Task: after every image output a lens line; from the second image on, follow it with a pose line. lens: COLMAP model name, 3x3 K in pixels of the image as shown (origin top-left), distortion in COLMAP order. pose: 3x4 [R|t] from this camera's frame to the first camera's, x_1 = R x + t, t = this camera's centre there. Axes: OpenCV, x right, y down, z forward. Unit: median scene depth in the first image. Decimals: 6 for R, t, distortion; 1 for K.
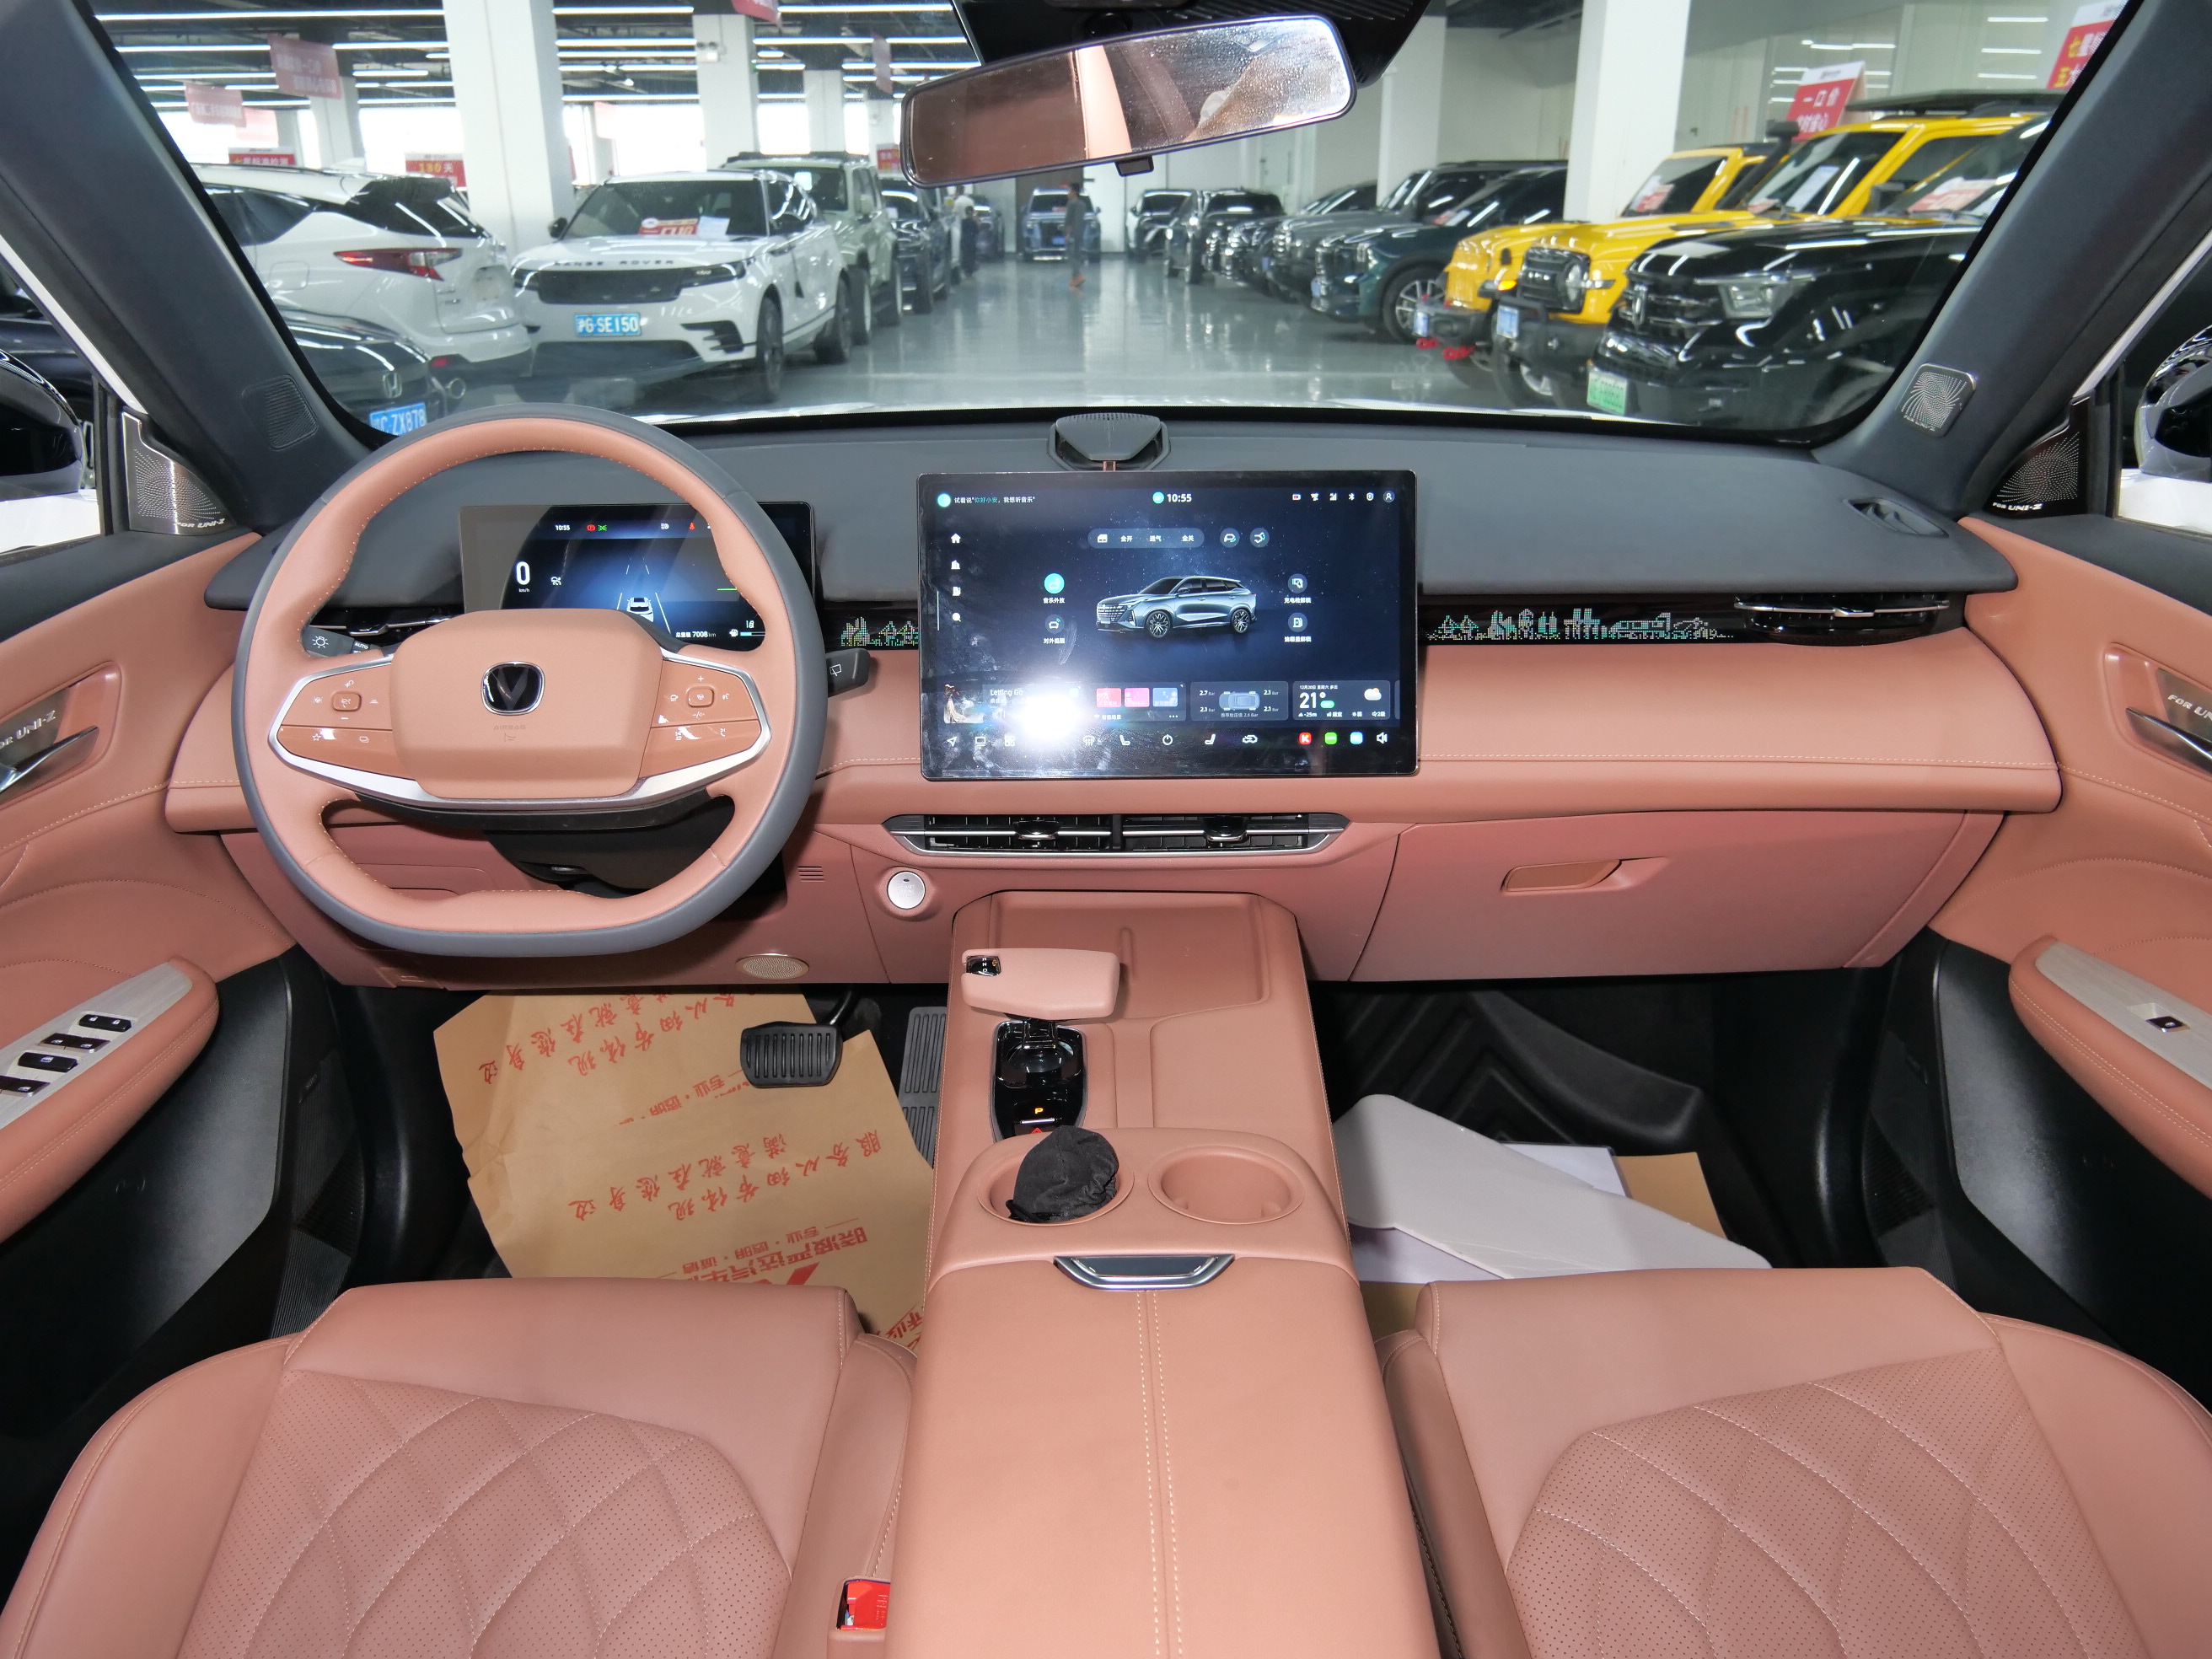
lens RADIAL K [[1592.2, 0, 1106.0], [0, 1592.2, 829.5], [0, 0, 1]] dist [-0.045945, 0.011454]
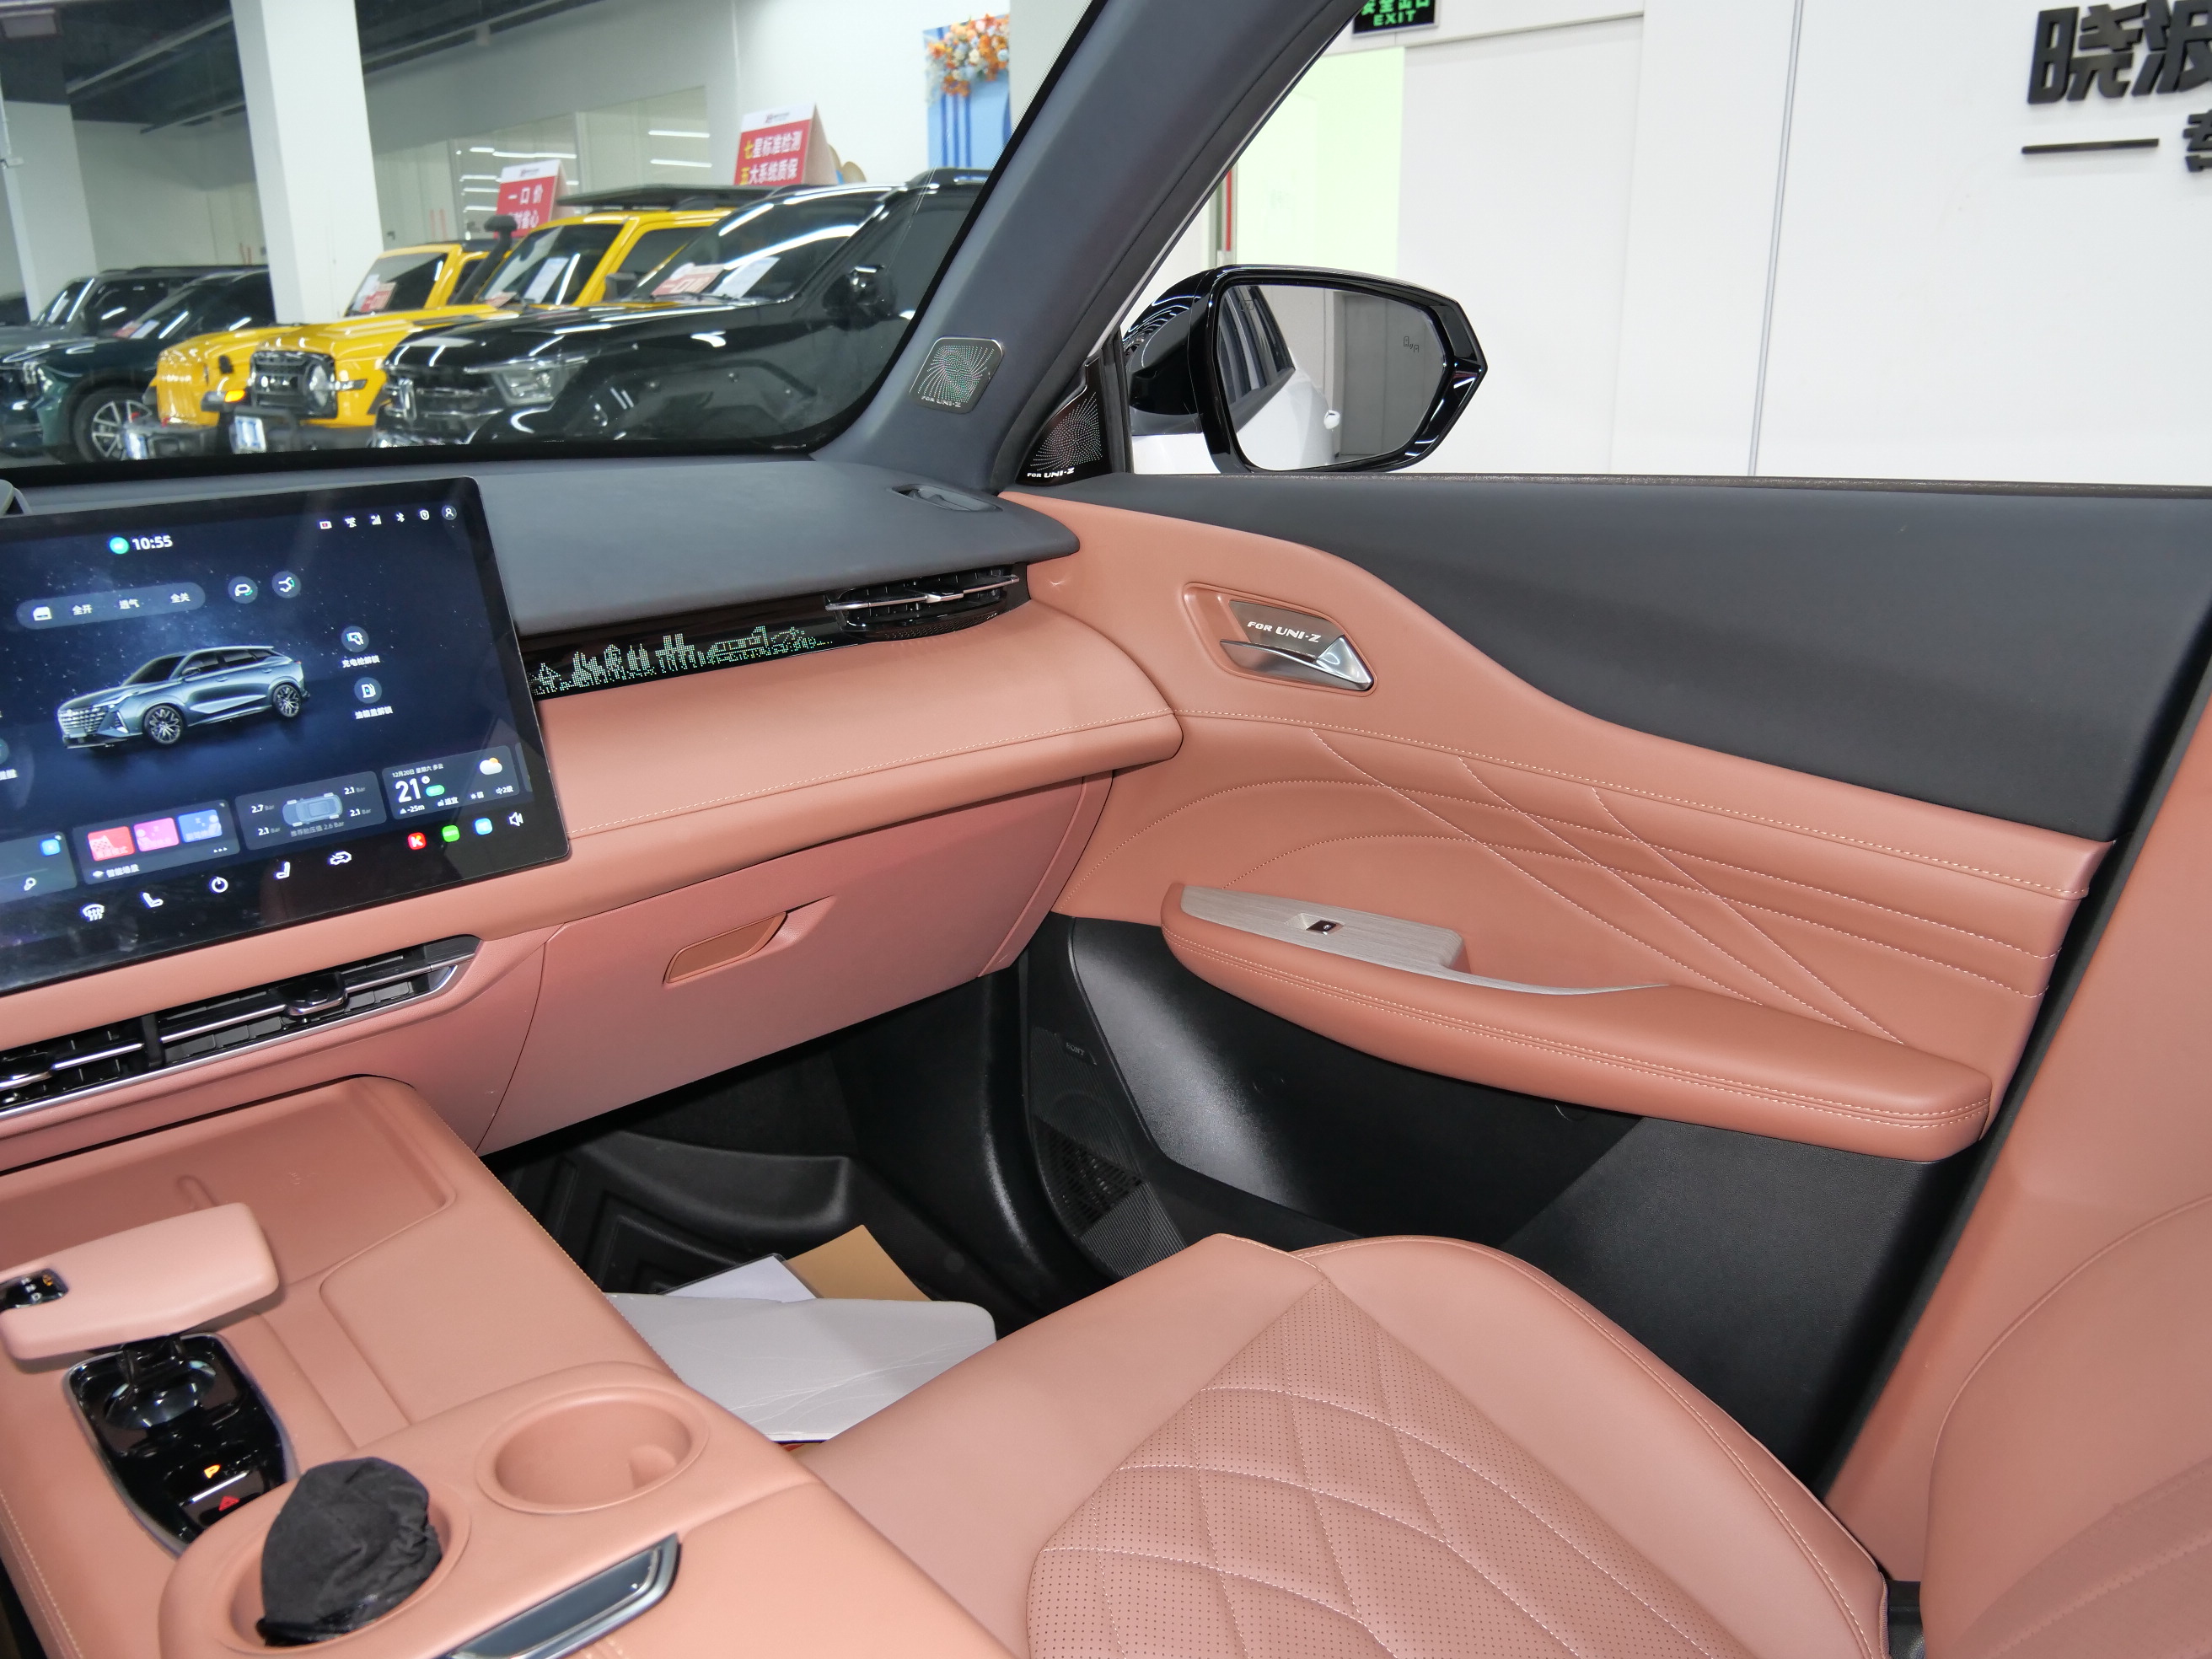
lens RADIAL K [[1670.8, 0, 1106.0], [0, 1670.8, 829.5], [0, 0, 1]] dist [-0.068746, 0.047914]
pose [[0.747078, -0.204608, 0.632463, -0.022525], [0.252429, 0.967502, 0.014822, 0.001346], [-0.614942, 0.148579, 0.774449, 0.038336]]
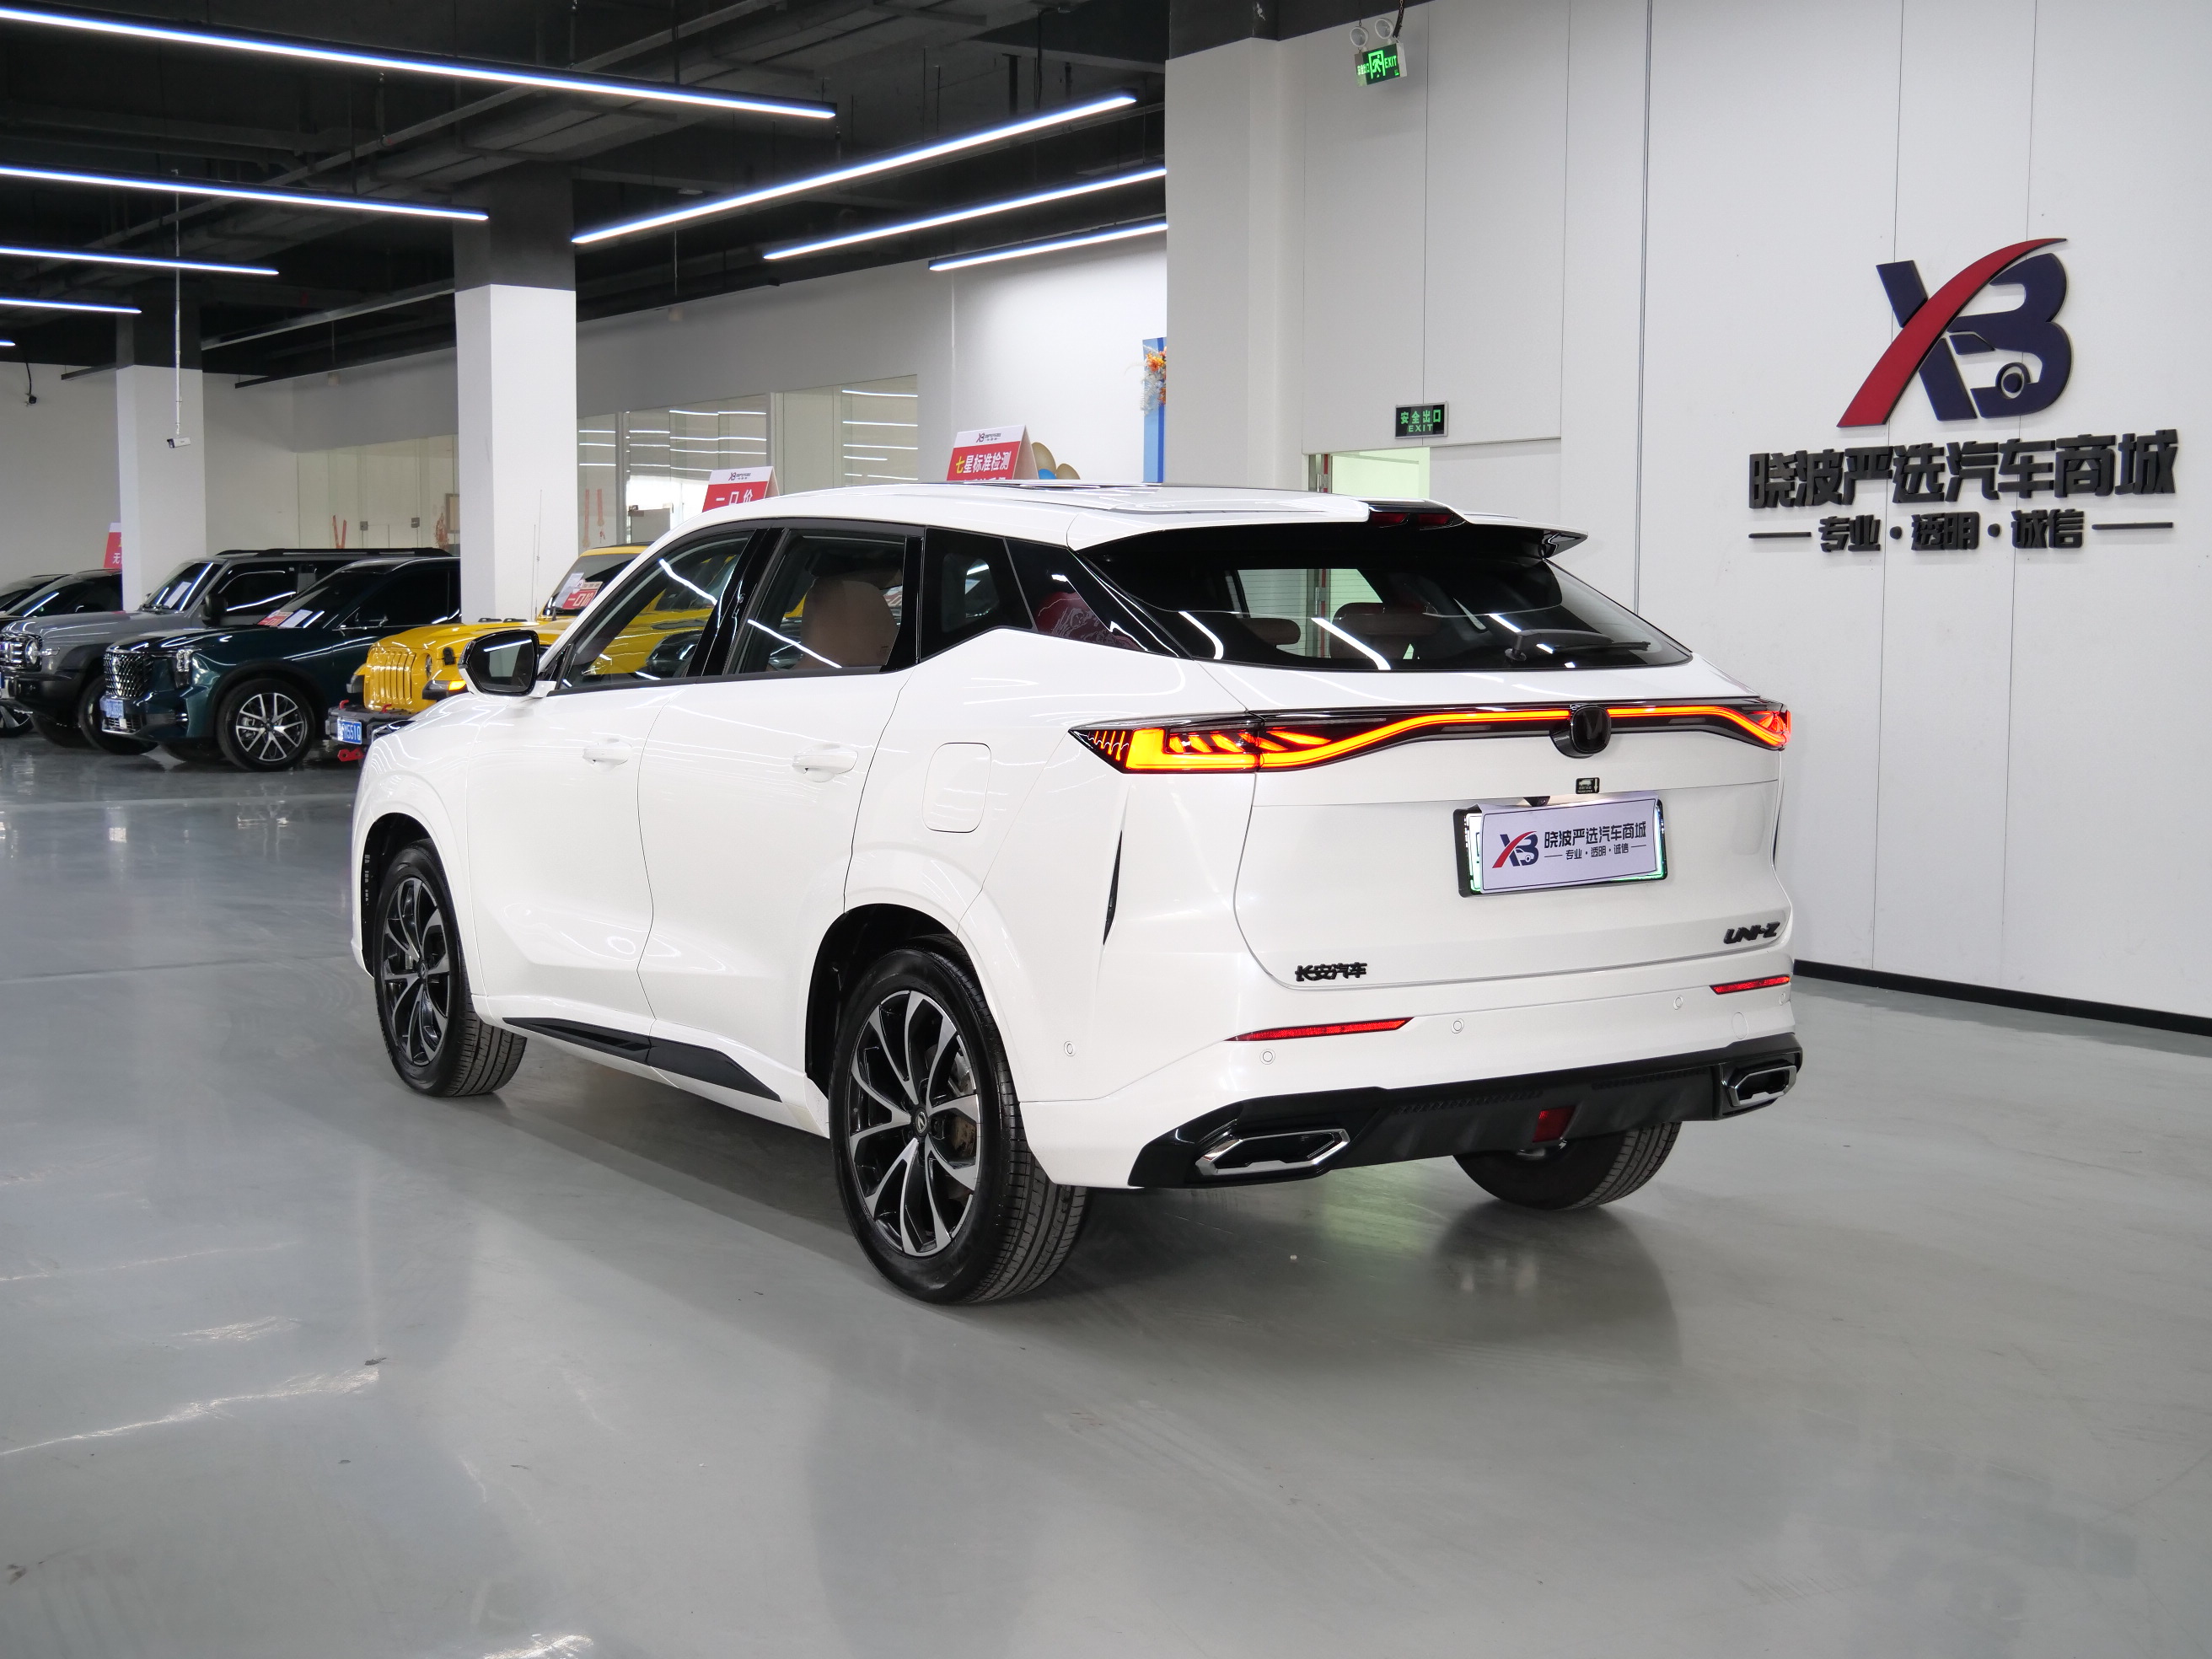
lens RADIAL K [[2849.7, 0, 1106.0], [0, 2849.7, 829.5], [0, 0, 1]] dist [0.022341, 0.081593]
pose [[0.834714, -0.038714, 0.549322, -0.611802], [0.198672, 0.951517, -0.234830, 0.355125], [-0.513597, 0.305151, 0.801936, -0.887686]]
